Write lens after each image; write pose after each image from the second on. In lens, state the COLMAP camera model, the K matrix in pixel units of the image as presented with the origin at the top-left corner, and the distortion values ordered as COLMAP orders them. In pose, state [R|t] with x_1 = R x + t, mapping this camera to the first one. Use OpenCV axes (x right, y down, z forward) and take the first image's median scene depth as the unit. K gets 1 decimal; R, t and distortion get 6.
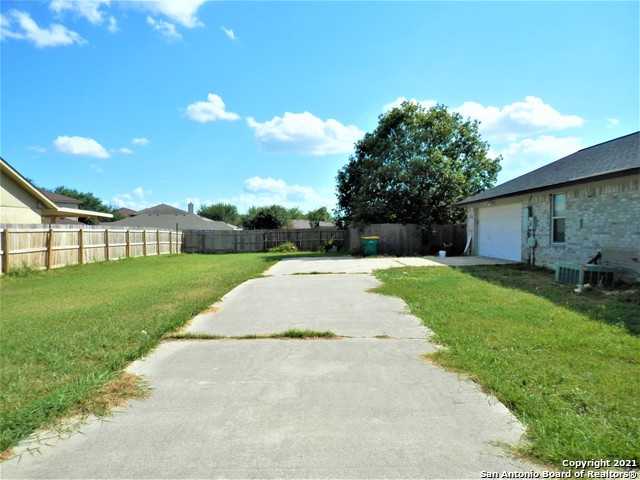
lens RADIAL K [[473.6, 0, 317.6], [0, 473.6, 230.3], [0, 0, 1]] dist [0.003194, 0.002724]
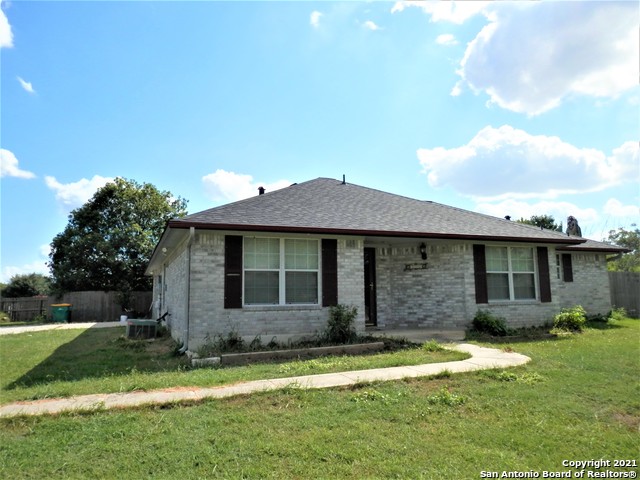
lens RADIAL K [[473.6, 0, 317.6], [0, 473.6, 230.3], [0, 0, 1]] dist [0.003194, 0.002724]
pose [[0.933534, 0.037567, 0.356516, 0.184464], [0.014843, 0.989591, -0.143141, 0.007653], [-0.358183, 0.138919, 0.923259, -0.121132]]
